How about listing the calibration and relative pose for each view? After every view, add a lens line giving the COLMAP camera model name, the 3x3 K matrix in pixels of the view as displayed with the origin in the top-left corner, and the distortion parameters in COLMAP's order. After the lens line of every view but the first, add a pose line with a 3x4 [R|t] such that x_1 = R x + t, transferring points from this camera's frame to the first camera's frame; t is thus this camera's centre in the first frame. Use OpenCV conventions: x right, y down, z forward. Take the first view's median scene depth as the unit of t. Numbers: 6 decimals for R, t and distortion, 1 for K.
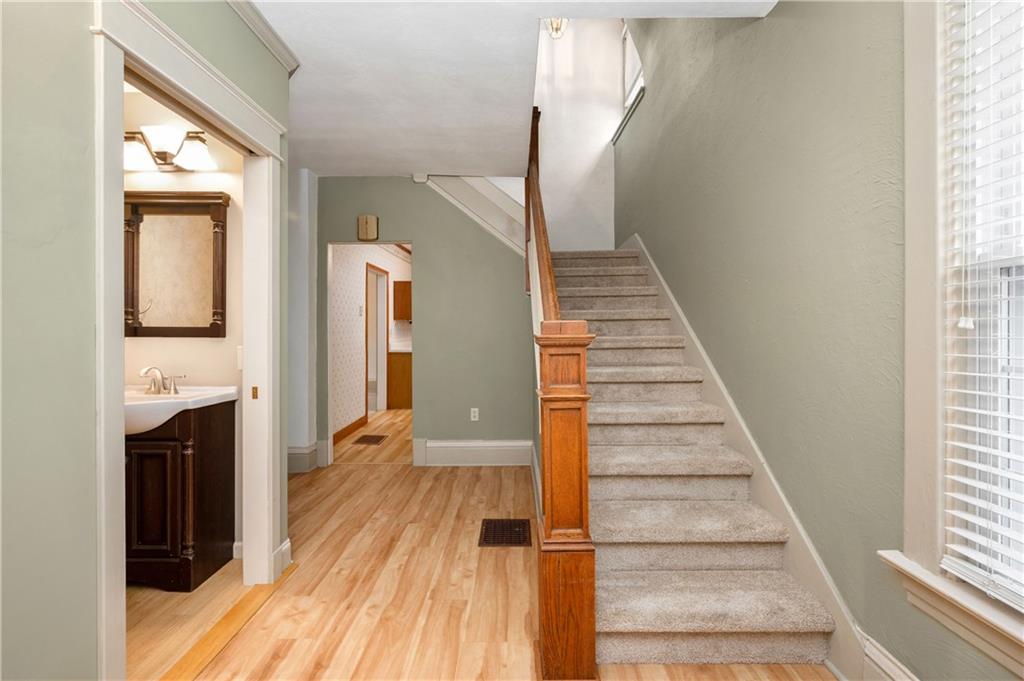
lens RADIAL K [[424.5, 0, 516.0], [0, 424.5, 324.0], [0, 0, 1]] dist [0.000262, 0.000136]
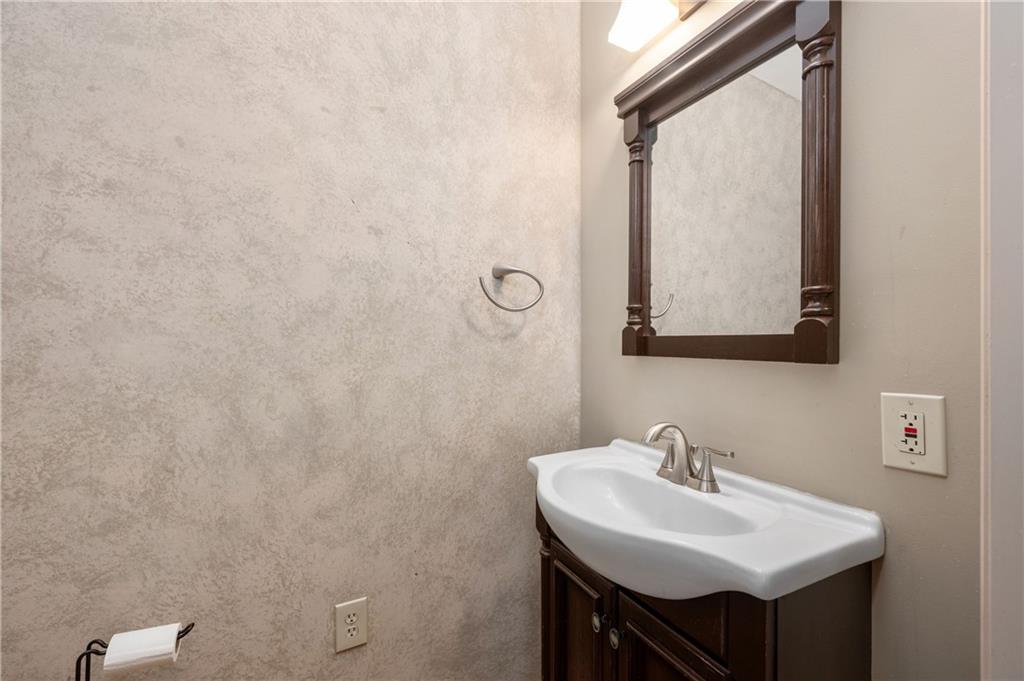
lens RADIAL K [[424.5, 0, 512.7], [0, 424.5, 342.7], [0, 0, 1]] dist [0.000262, 0.000136]
pose [[0.466260, -0.001945, -0.884646, -0.507938], [0.001786, 0.999998, -0.001258, 0.014237], [0.884646, -0.000993, 0.466262, 0.610894]]
